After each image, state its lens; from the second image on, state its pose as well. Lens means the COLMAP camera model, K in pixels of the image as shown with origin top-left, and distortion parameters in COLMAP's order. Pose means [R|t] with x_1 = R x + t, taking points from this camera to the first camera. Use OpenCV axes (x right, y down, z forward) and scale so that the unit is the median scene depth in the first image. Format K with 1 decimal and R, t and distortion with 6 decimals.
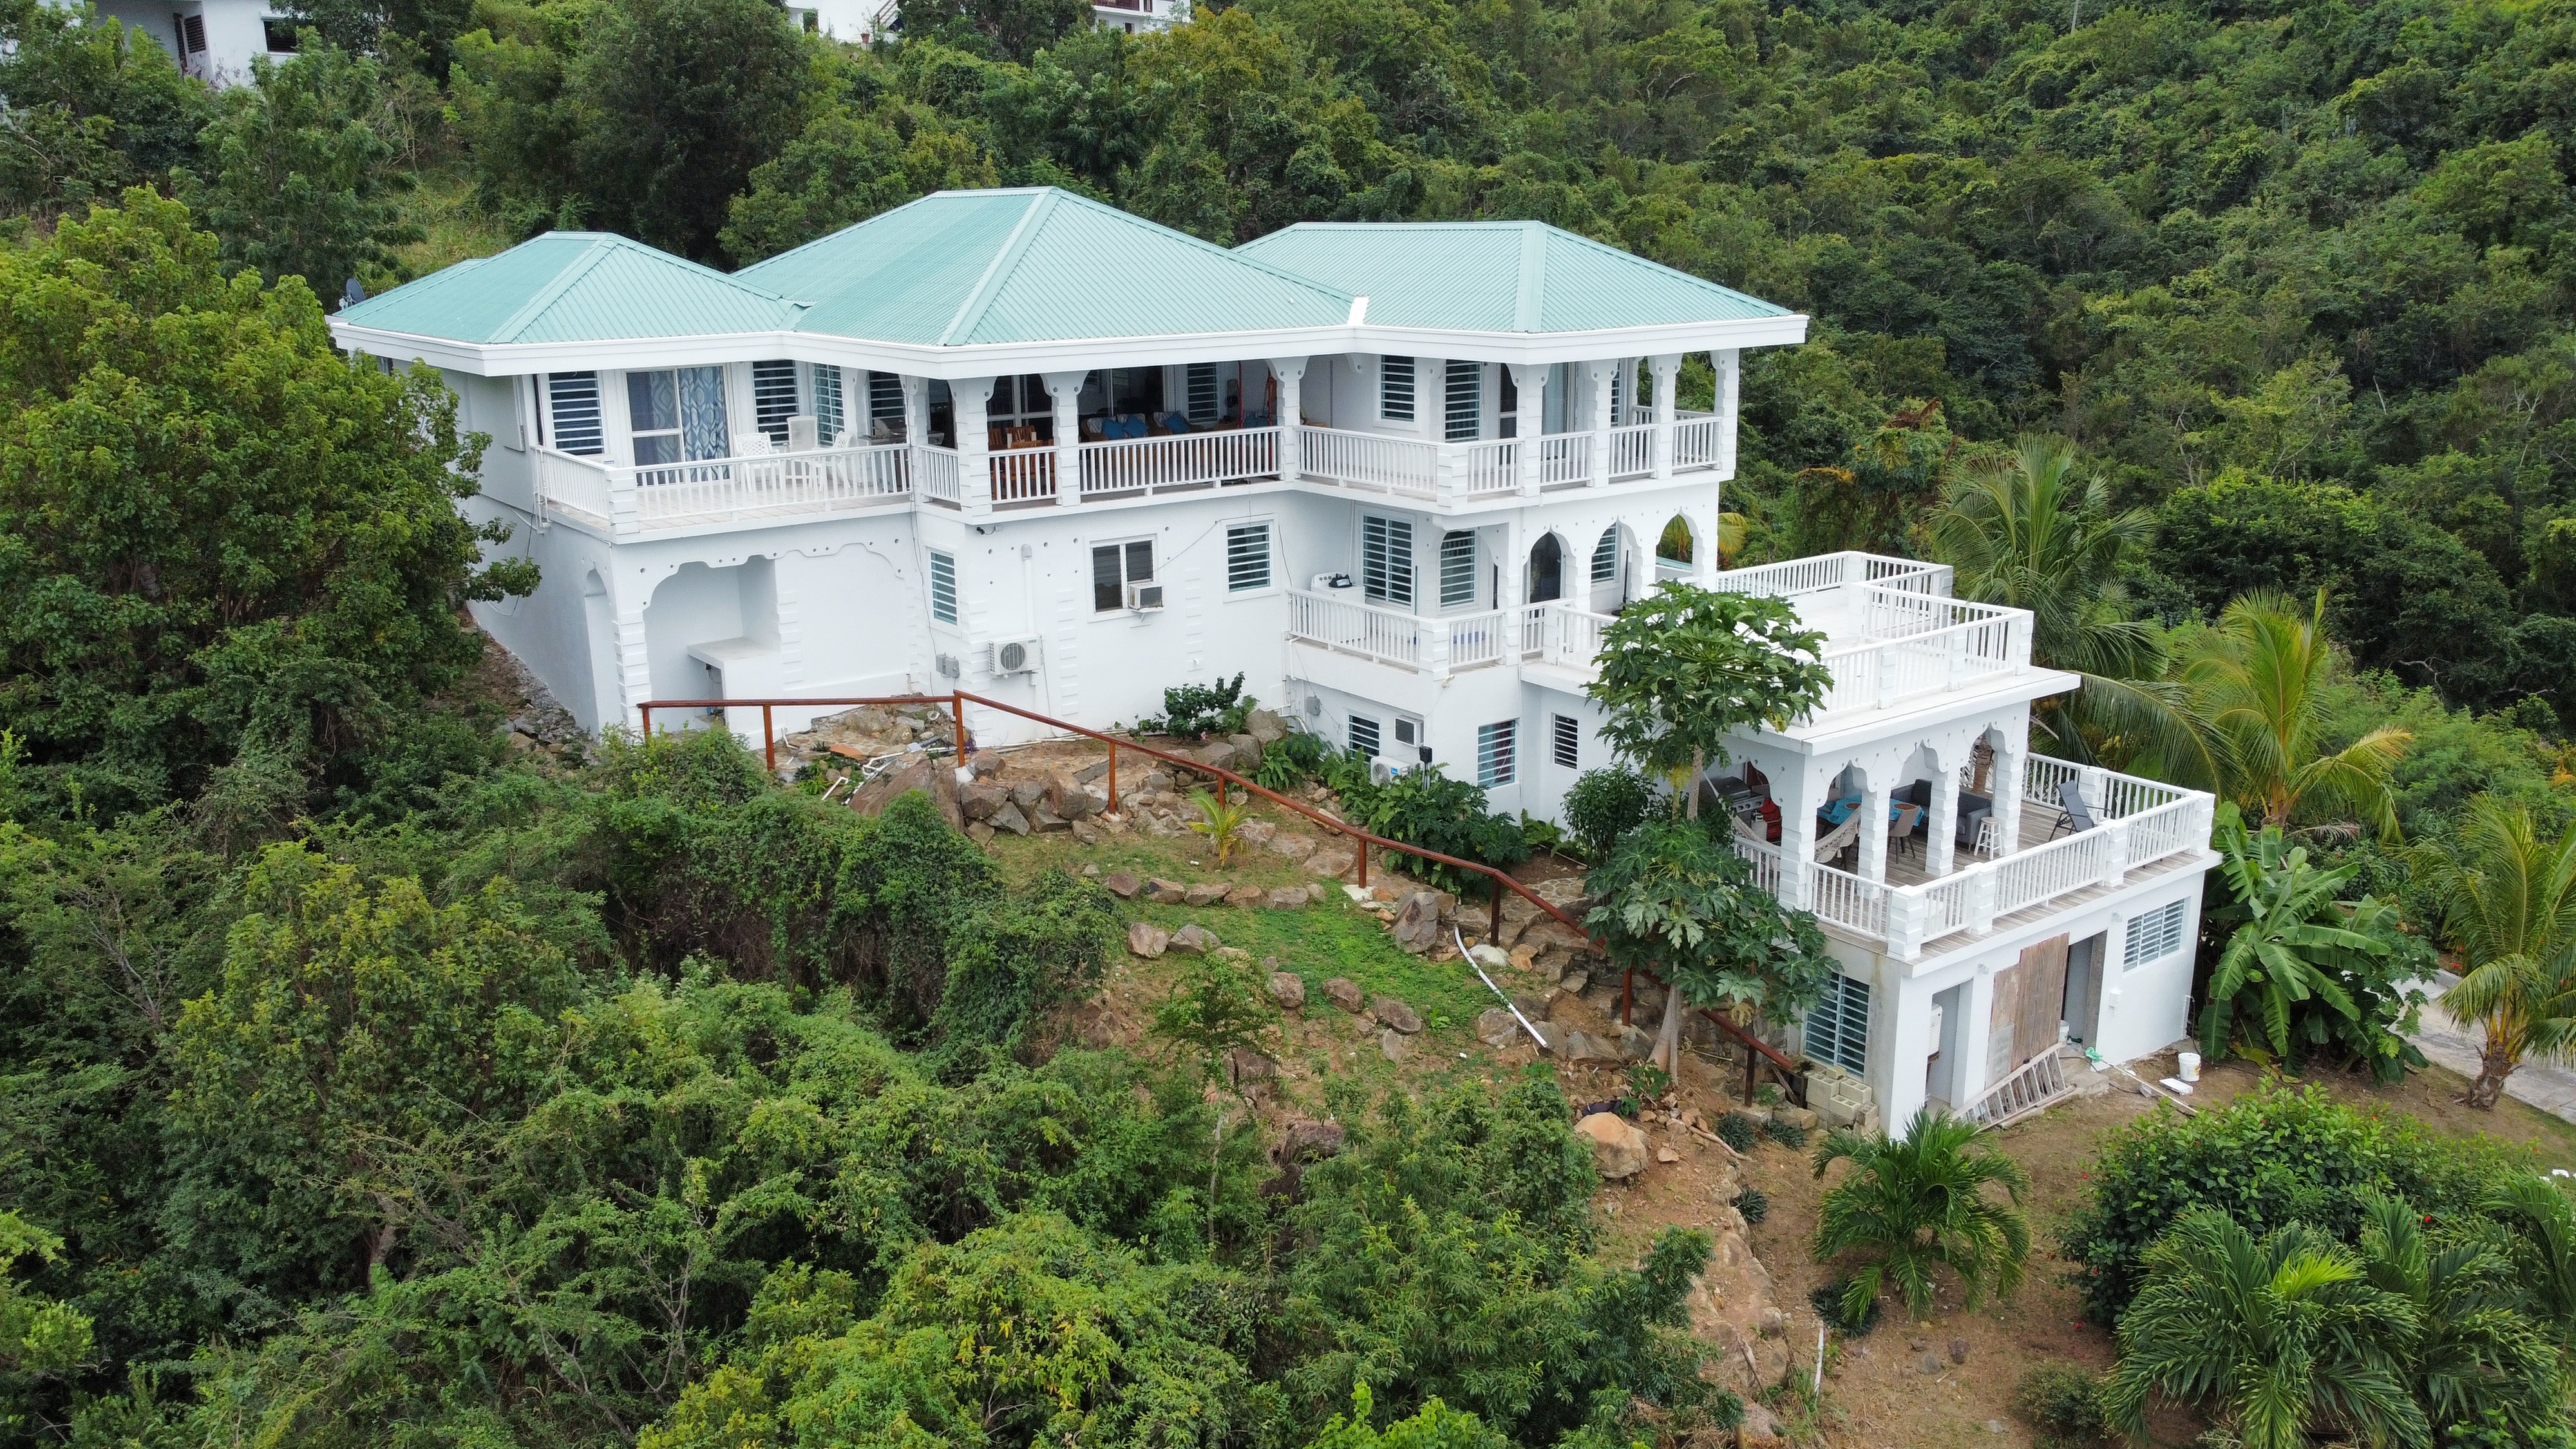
lens RADIAL K [[1937.0, 0, 1288.0], [0, 1937.0, 724.5], [0, 0, 1]] dist [0.012461, 0.001350]
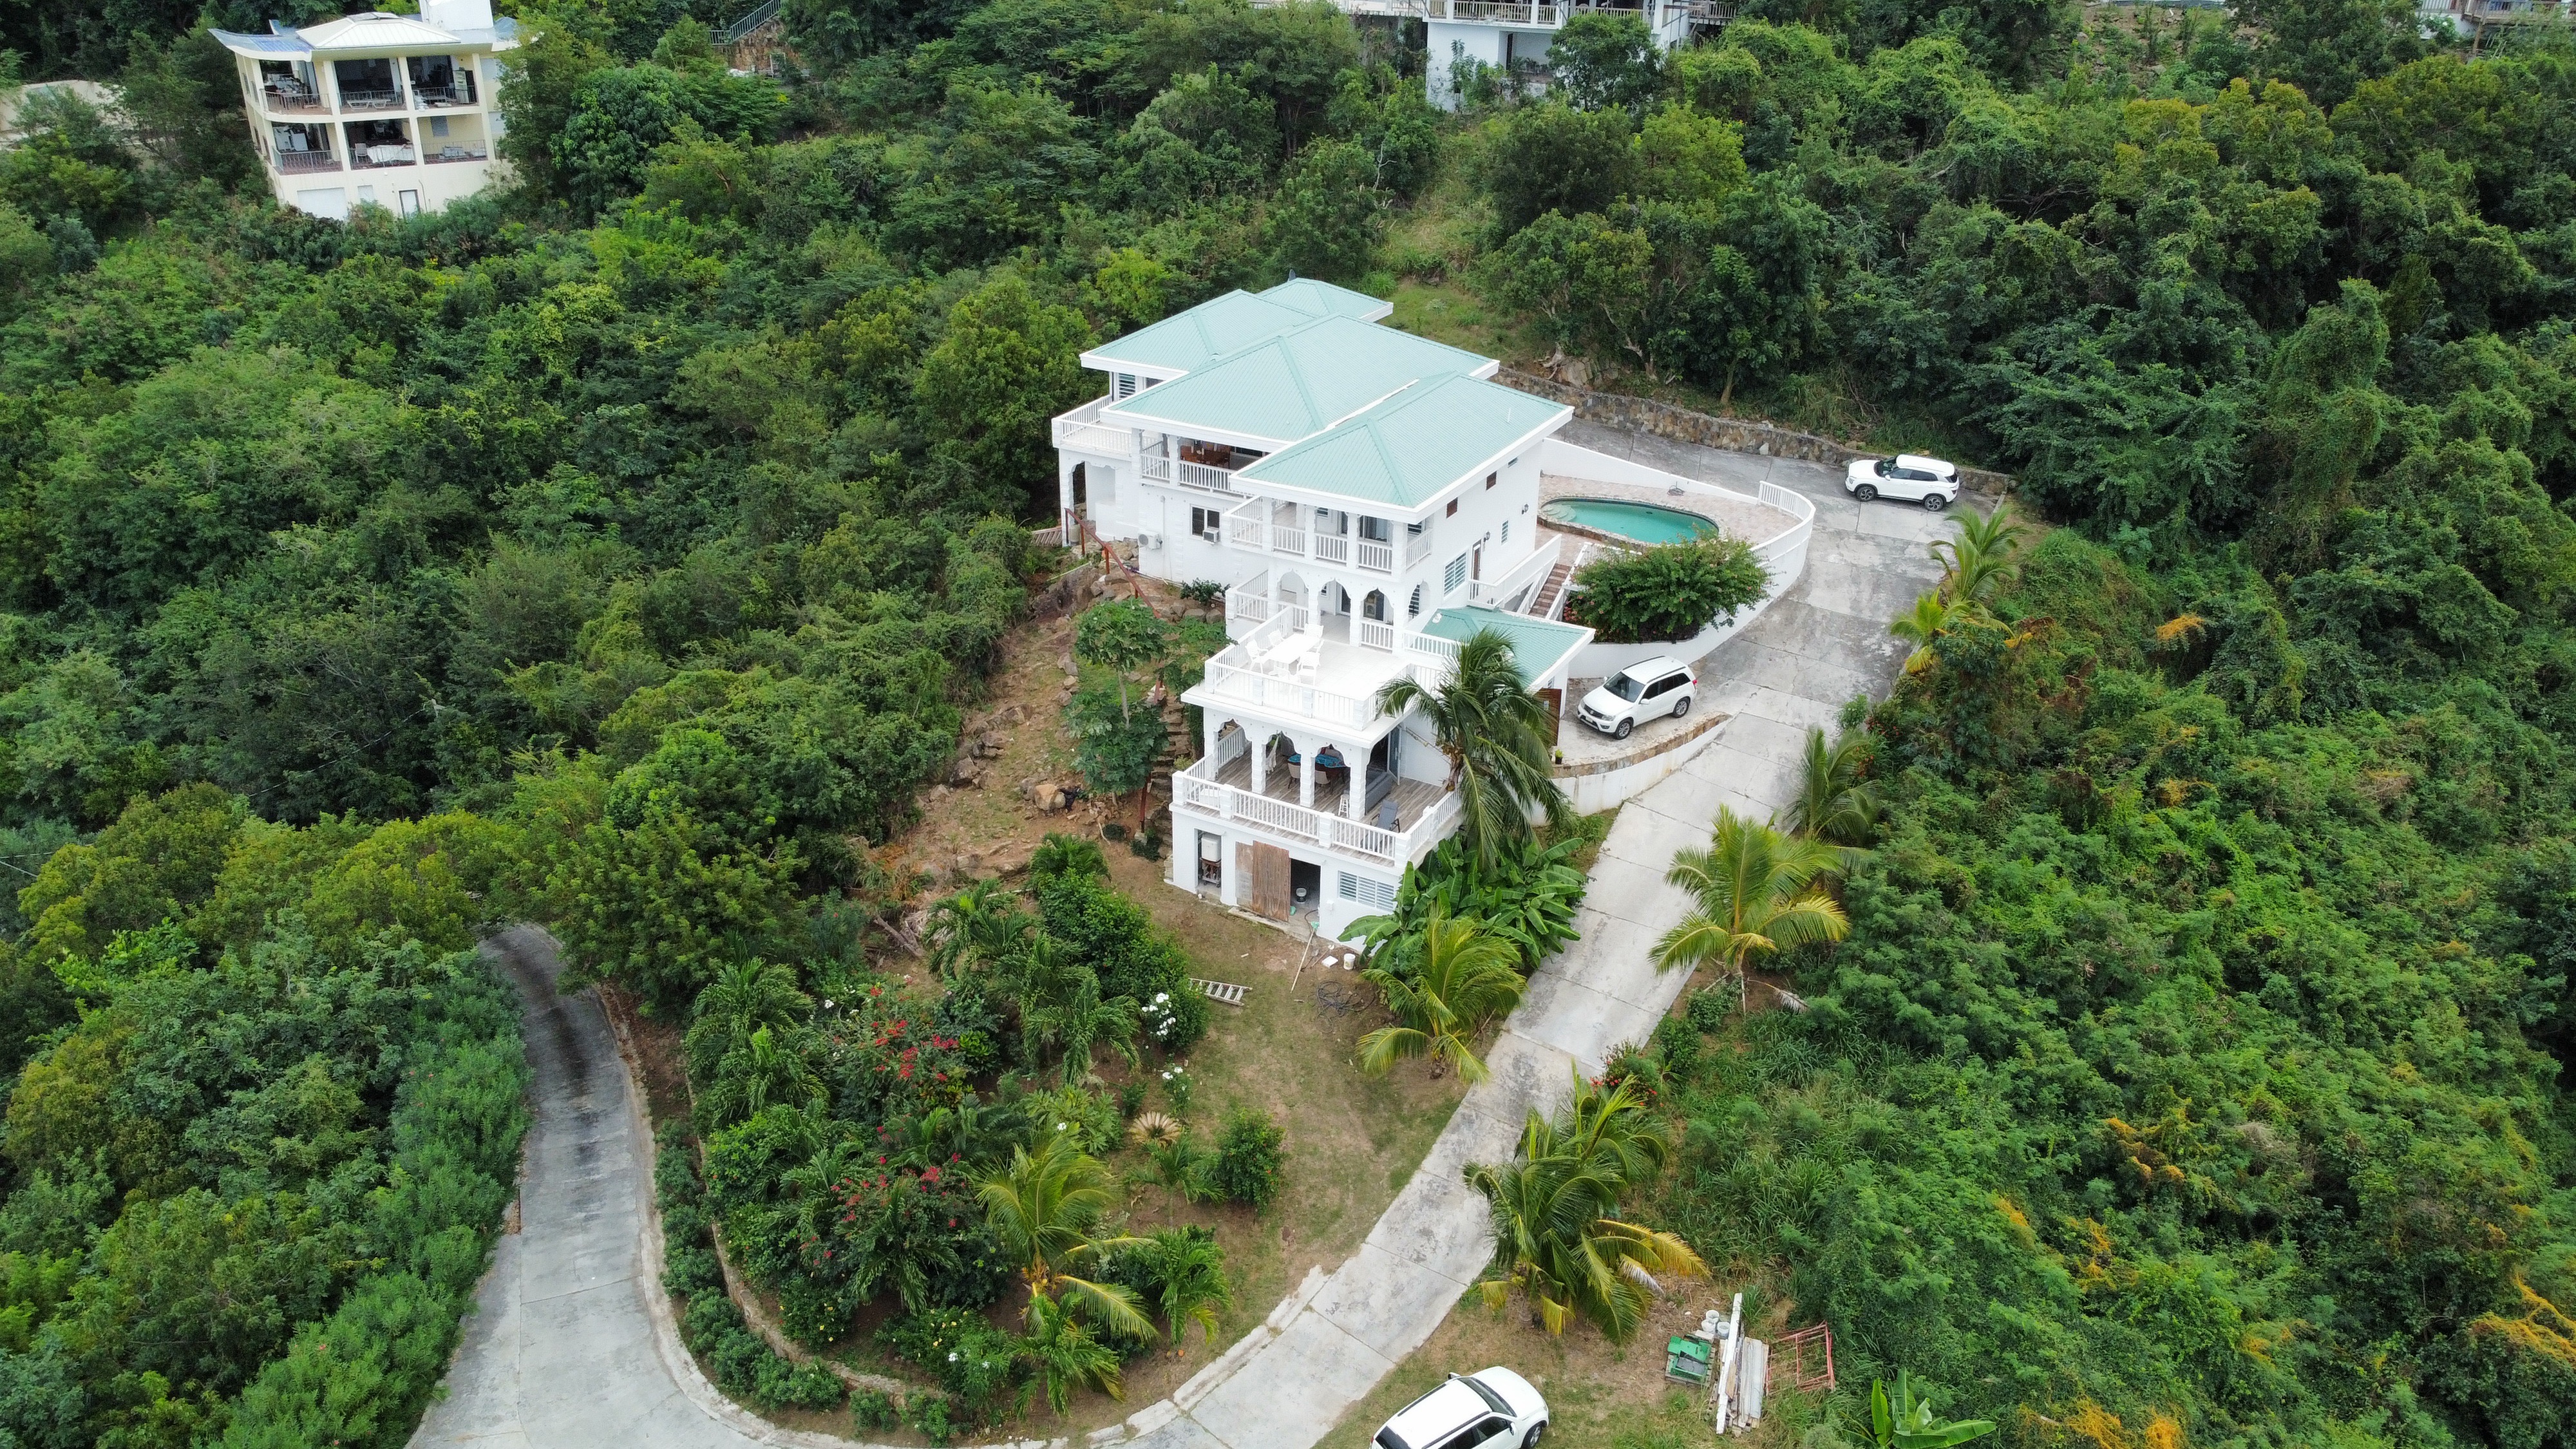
lens RADIAL K [[1855.0, 0, 1288.0], [0, 1855.0, 724.5], [0, 0, 1]] dist [0.001889, 0.000155]
pose [[0.418342, 0.421798, -0.804411, 1.777530], [-0.254089, 0.904620, 0.342202, -0.625214], [0.872026, 0.061234, 0.485614, 0.069061]]
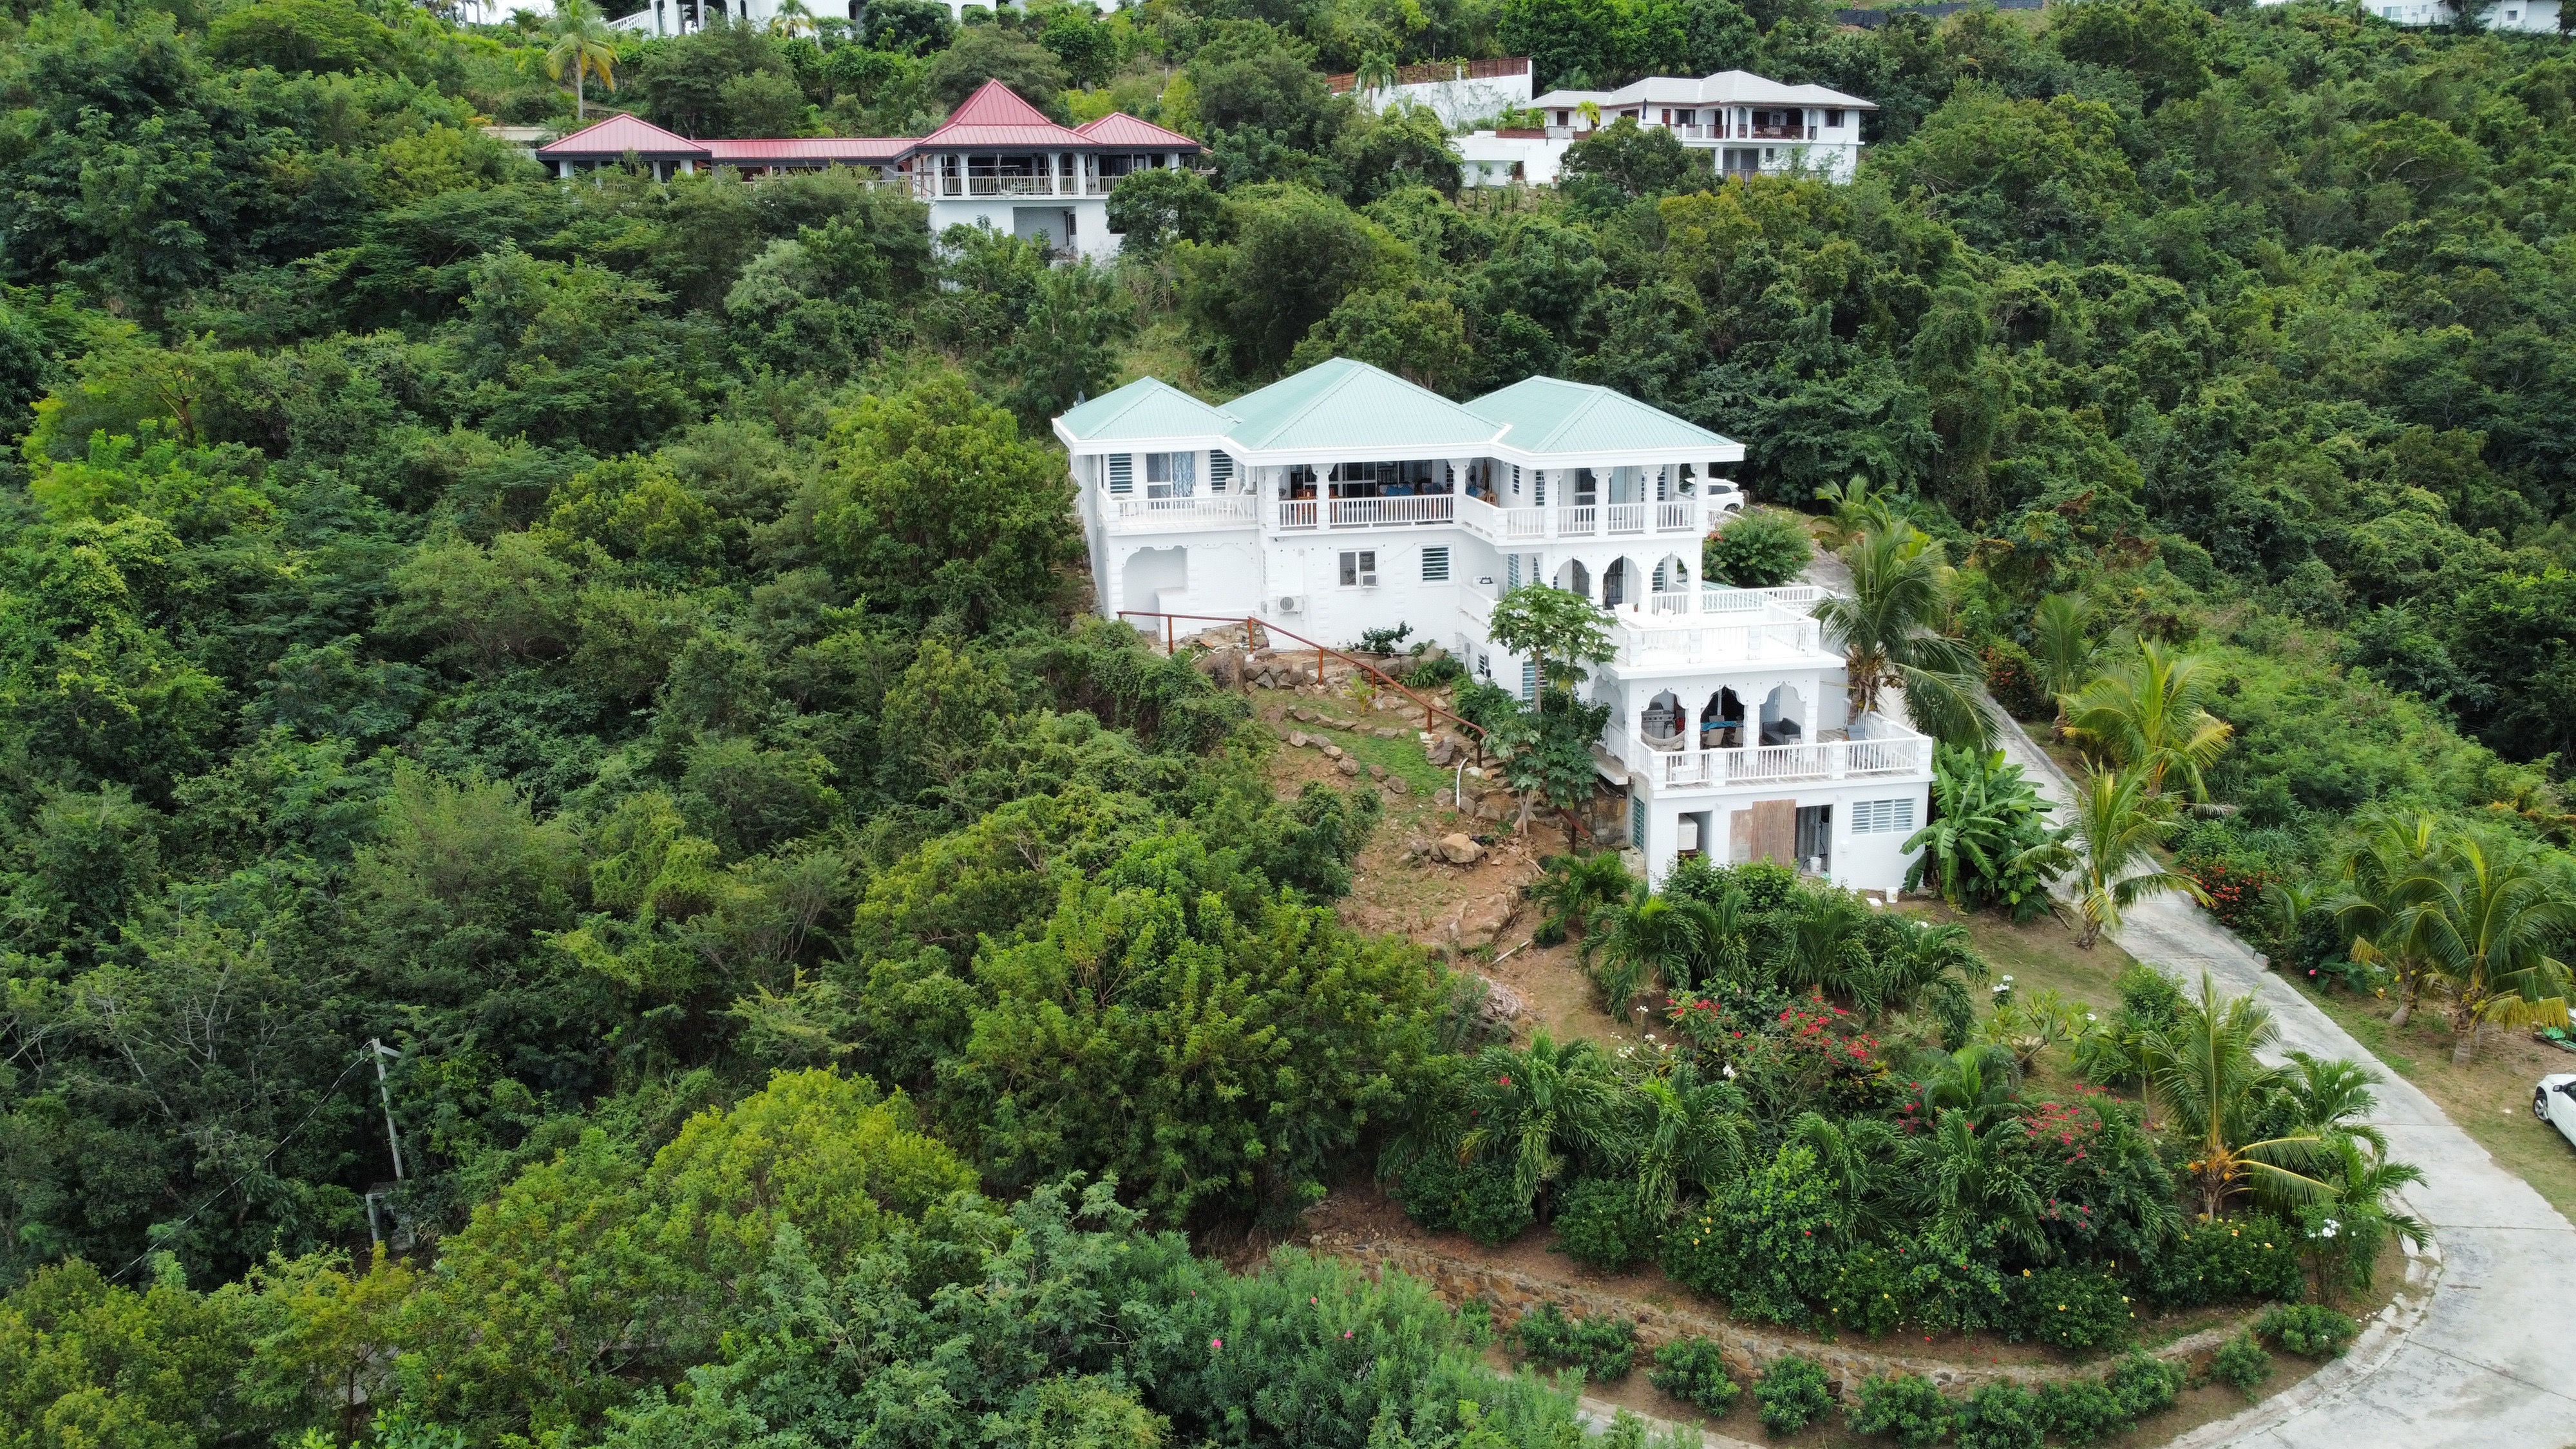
lens RADIAL K [[1937.0, 0, 1288.0], [0, 1937.0, 724.5], [0, 0, 1]] dist [0.012461, 0.001350]
pose [[0.894662, 0.097808, -0.435906, 0.716269], [-0.105208, 0.994424, 0.007198, 0.071653], [0.434179, 0.039421, 0.899964, -0.764861]]
